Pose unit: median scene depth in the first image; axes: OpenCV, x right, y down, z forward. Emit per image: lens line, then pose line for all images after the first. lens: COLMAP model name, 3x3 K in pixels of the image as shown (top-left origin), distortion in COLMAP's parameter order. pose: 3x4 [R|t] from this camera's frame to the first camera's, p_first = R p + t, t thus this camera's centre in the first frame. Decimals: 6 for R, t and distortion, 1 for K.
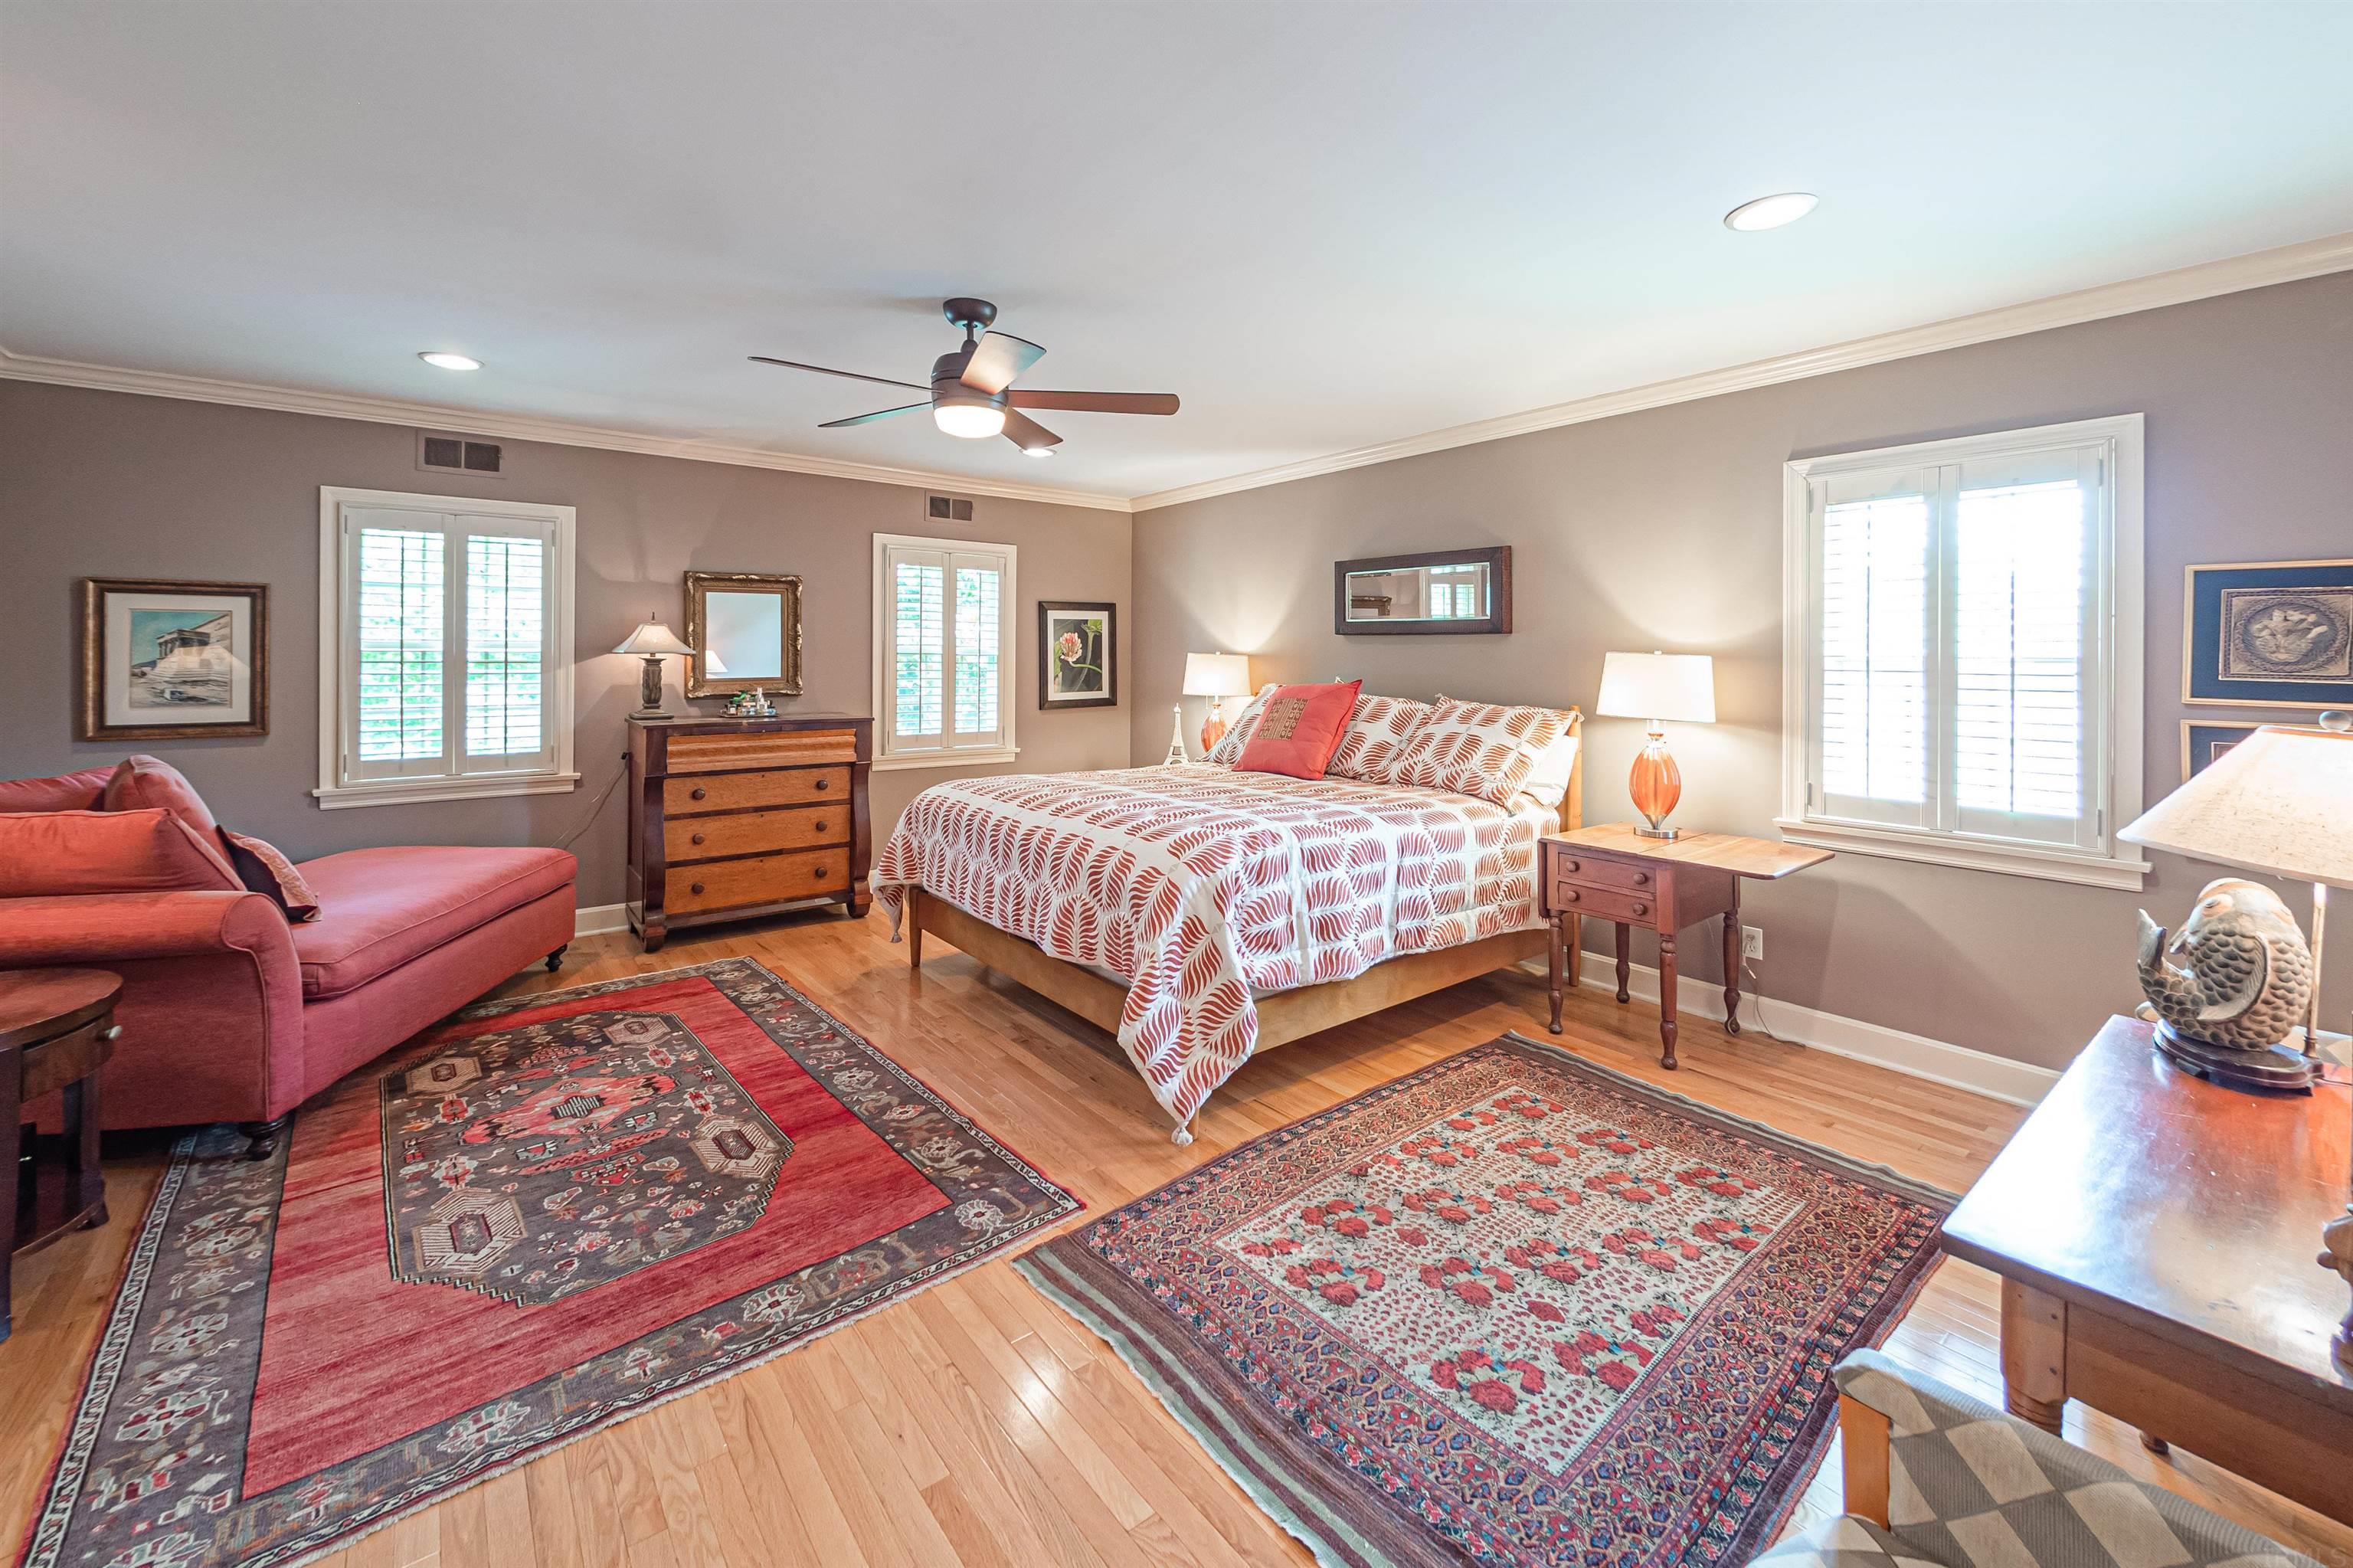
lens RADIAL K [[995.1, 0, 1176.6], [0, 995.1, 647.8], [0, 0, 1]] dist [0.000218, -0.000194]
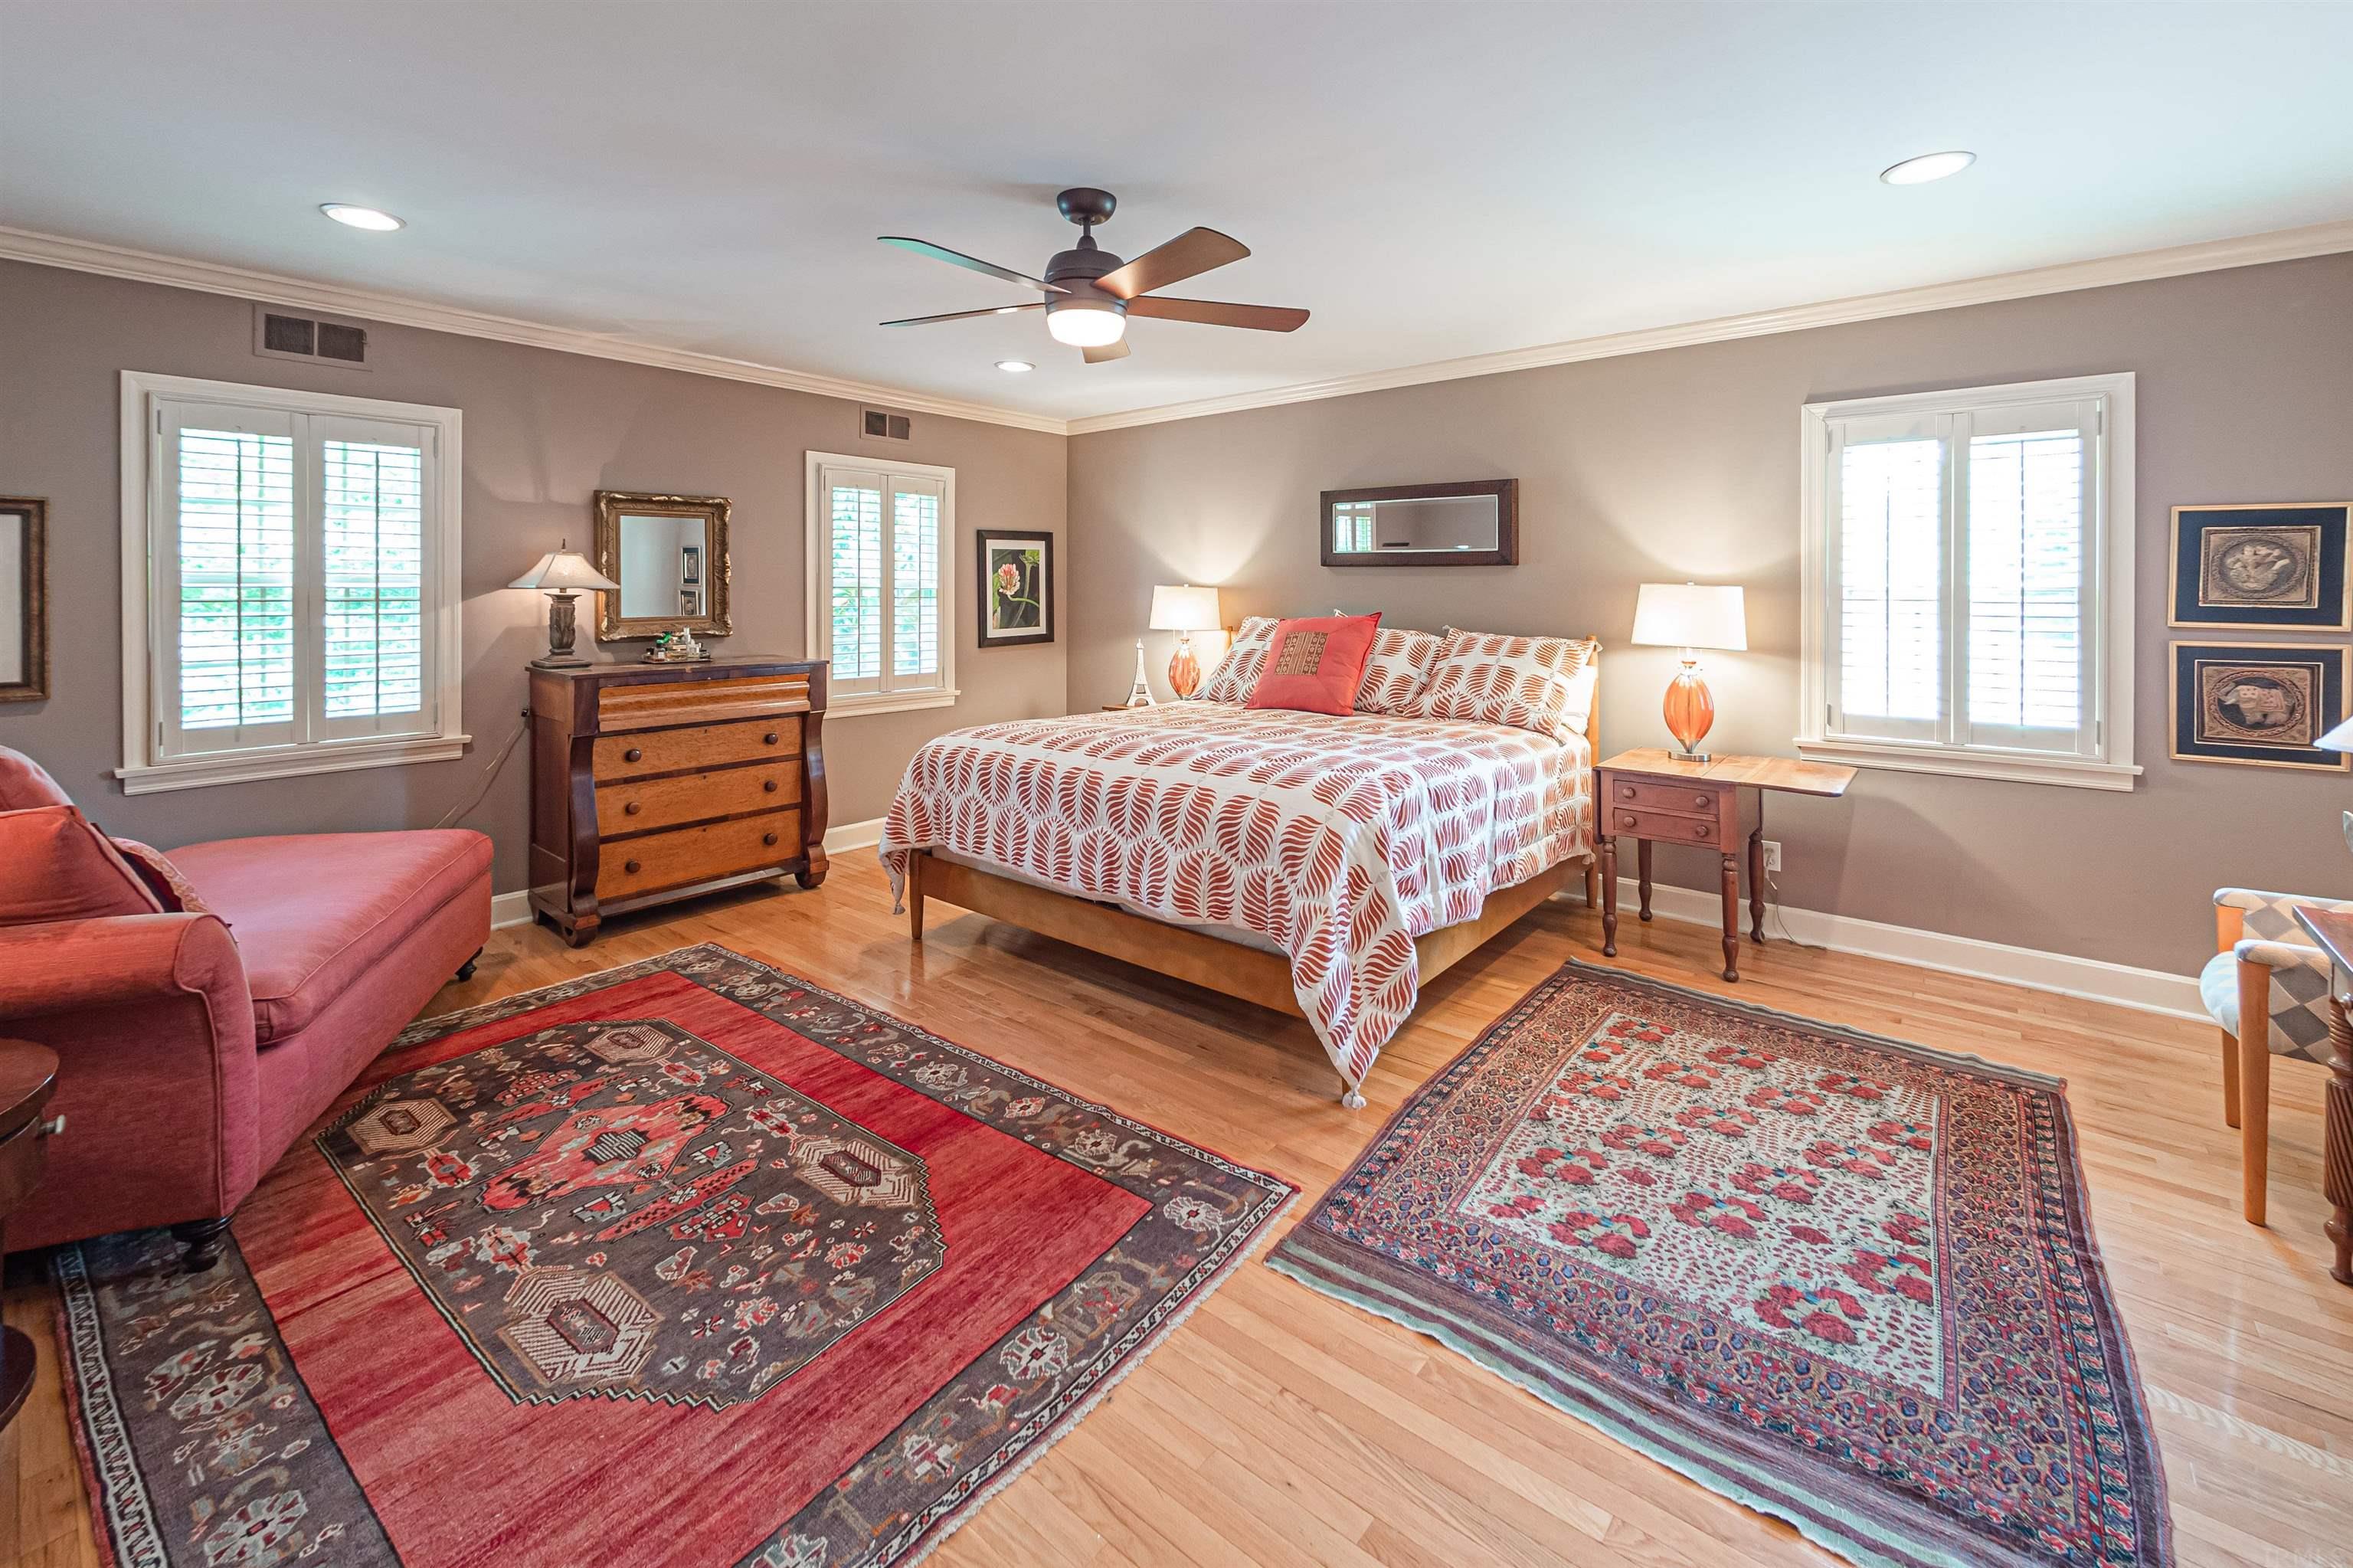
lens RADIAL K [[1019.4, 0, 1176.7], [0, 1019.4, 585.7], [0, 0, 1]] dist [-0.001154, 0.000215]
pose [[0.976588, -0.003643, 0.215086, -0.301116], [0.002333, 0.999977, 0.006344, -0.001302], [-0.215104, -0.005694, 0.976575, 0.081660]]
